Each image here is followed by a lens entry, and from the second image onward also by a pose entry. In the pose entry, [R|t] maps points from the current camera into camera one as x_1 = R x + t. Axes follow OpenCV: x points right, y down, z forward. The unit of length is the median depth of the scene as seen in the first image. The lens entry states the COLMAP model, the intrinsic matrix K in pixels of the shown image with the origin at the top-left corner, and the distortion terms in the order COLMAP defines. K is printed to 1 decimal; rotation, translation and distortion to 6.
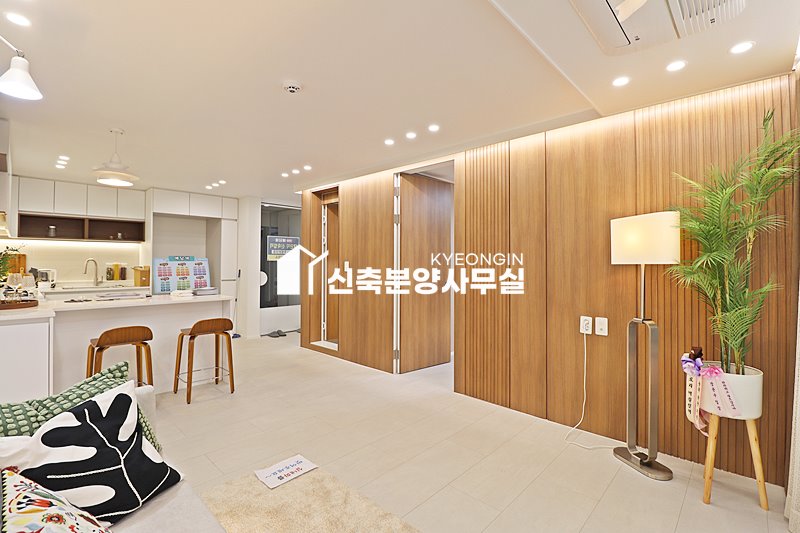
lens RADIAL K [[368.5, 0, 401.7], [0, 368.5, 260.0], [0, 0, 1]] dist [-0.006603, -0.006737]
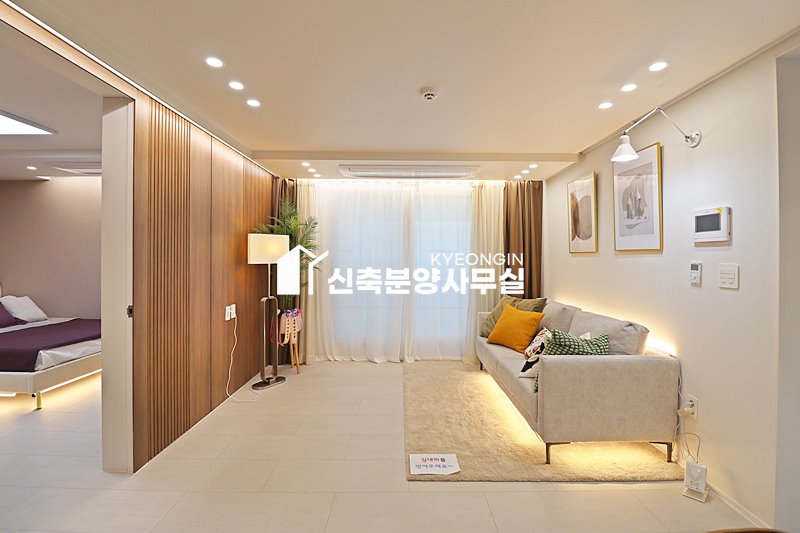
lens RADIAL K [[368.5, 0, 404.4], [0, 368.5, 258.6], [0, 0, 1]] dist [-0.006603, -0.006737]
pose [[-0.697450, -0.007931, 0.716589, -0.778152], [-0.014021, 0.999898, -0.002580, -0.013092], [-0.716496, -0.011846, -0.697491, 1.392314]]
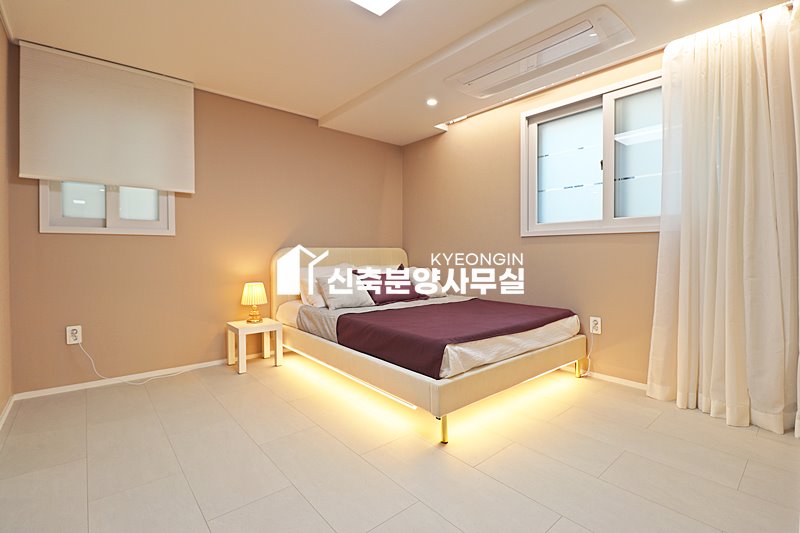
lens RADIAL K [[368.5, 0, 401.5], [0, 368.5, 261.0], [0, 0, 1]] dist [-0.006603, -0.006737]
pose [[0.098076, -0.024763, 0.994871, 0.104401], [-0.007898, 0.999640, 0.025661, 0.109925], [-0.995148, -0.010374, 0.097845, 1.429738]]
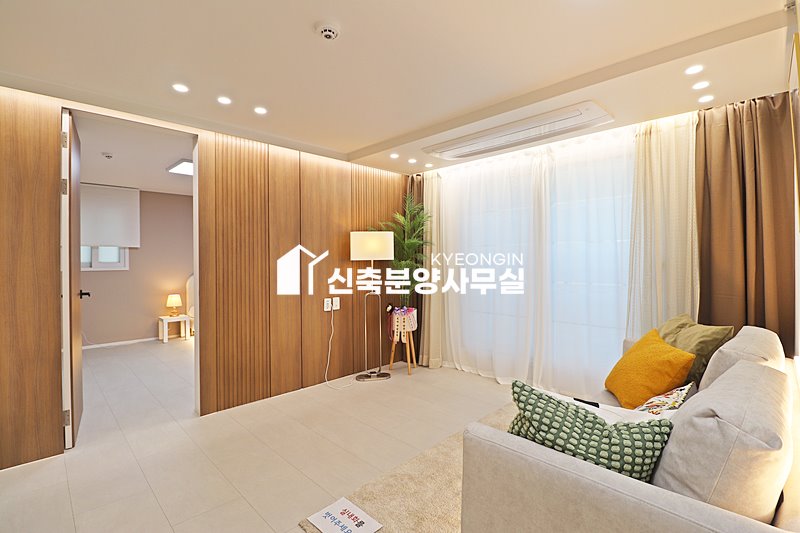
lens RADIAL K [[368.5, 0, 404.8], [0, 368.5, 260.5], [0, 0, 1]] dist [-0.006603, -0.006737]
pose [[0.020138, -0.005270, 0.999783, -0.846313], [-0.004962, 0.999973, 0.005371, 0.001757], [-0.999785, -0.005069, 0.020111, 0.658114]]
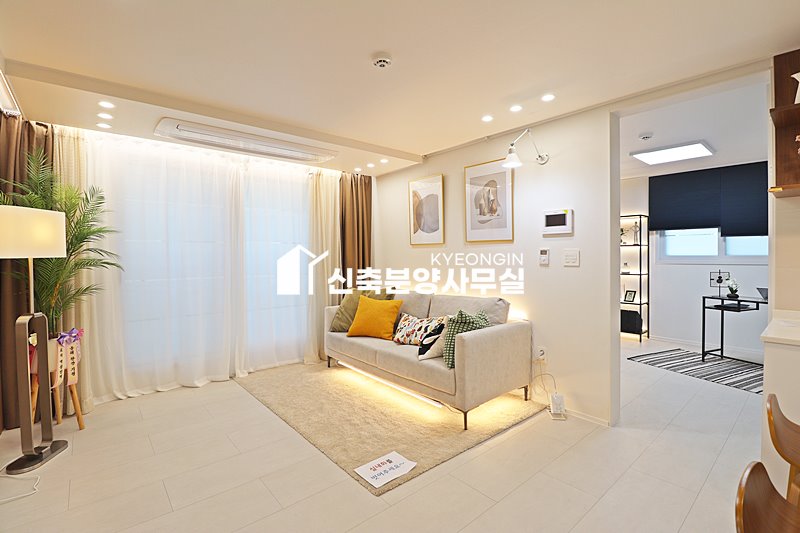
lens RADIAL K [[368.5, 0, 404.3], [0, 368.5, 260.5], [0, 0, 1]] dist [-0.006603, -0.006737]
pose [[-0.995172, 0.002161, 0.098119, -0.353605], [0.002512, 0.999991, 0.003458, 0.013085], [-0.098111, 0.003687, -0.995169, 1.511339]]
